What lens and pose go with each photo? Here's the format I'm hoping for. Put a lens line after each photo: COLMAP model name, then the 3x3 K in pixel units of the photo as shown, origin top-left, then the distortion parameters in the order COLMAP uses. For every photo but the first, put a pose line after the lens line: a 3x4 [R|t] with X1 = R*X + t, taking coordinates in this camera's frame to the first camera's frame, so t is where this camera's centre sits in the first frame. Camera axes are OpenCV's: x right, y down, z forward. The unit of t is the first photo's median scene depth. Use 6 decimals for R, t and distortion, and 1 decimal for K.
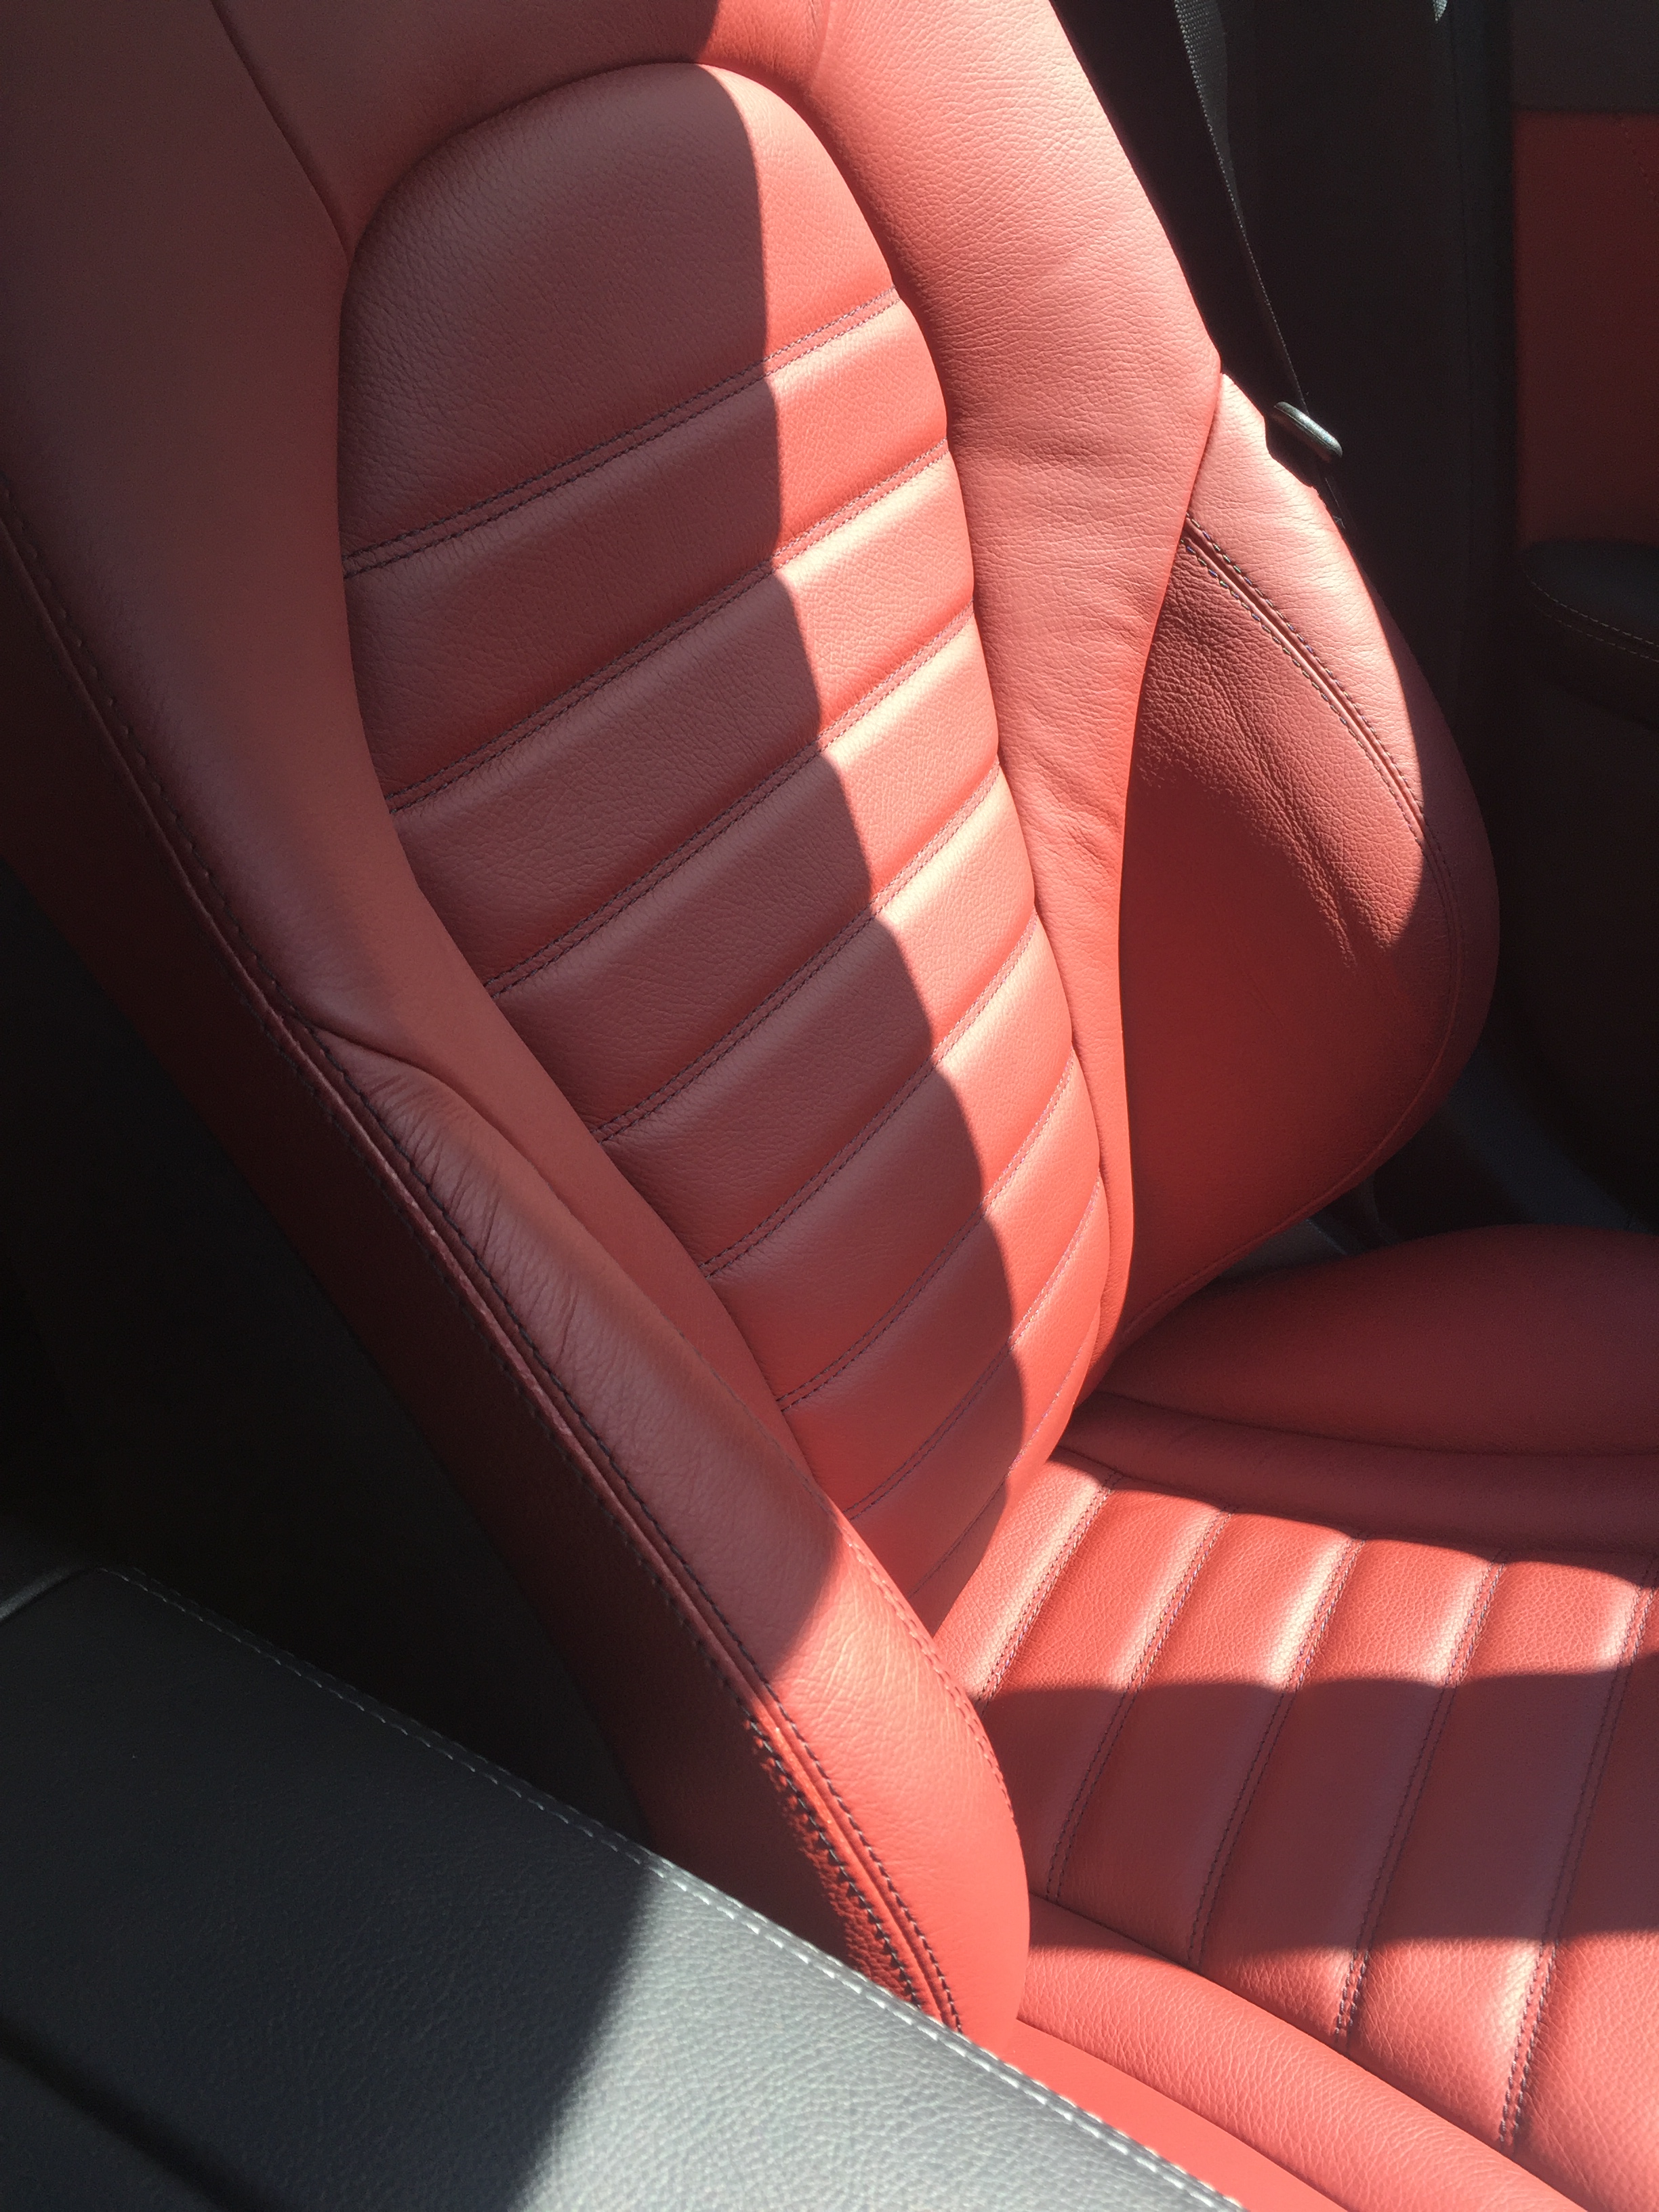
lens RADIAL K [[1851.9, 0, 841.5], [0, 1851.9, 1118.3], [0, 0, 1]] dist [0.016538, -0.005820]
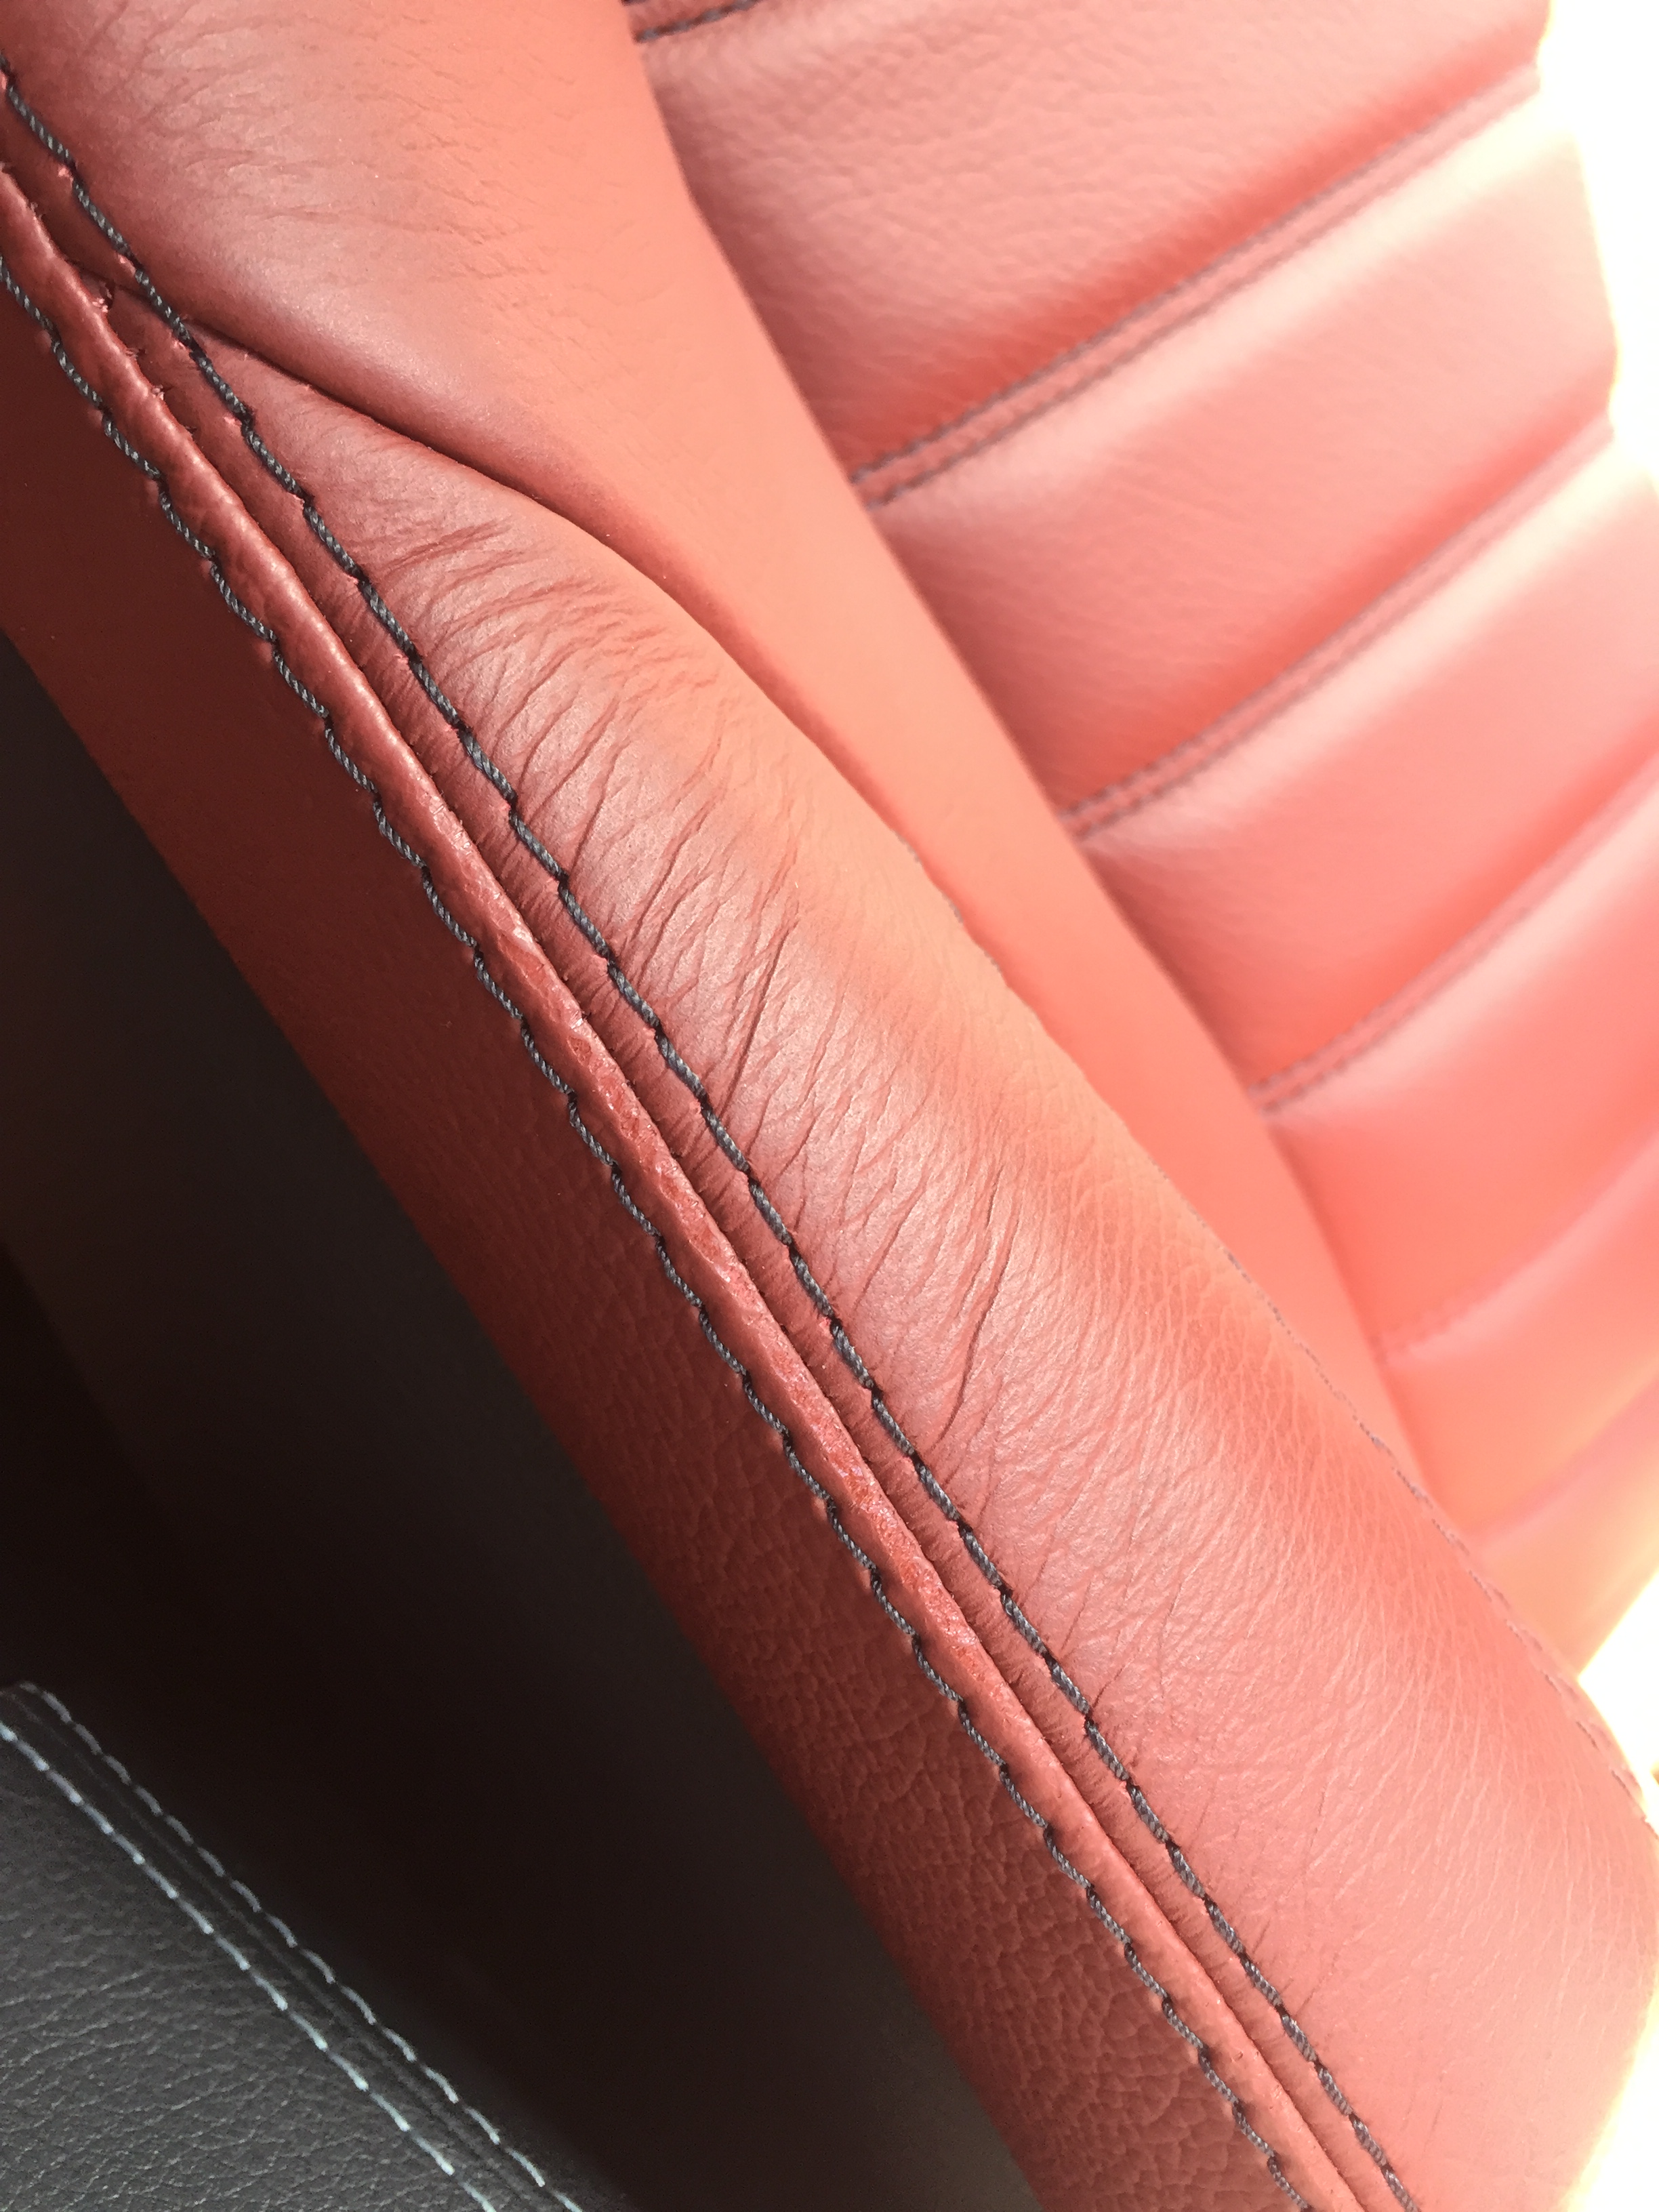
lens RADIAL K [[1851.9, 0, 834.1], [0, 1851.9, 1119.6], [0, 0, 1]] dist [0.016538, -0.005820]
pose [[0.970350, 0.066676, -0.232325, -0.099444], [-0.036211, 0.990452, 0.133014, 0.032888], [0.238976, -0.120657, 0.963500, 0.685346]]
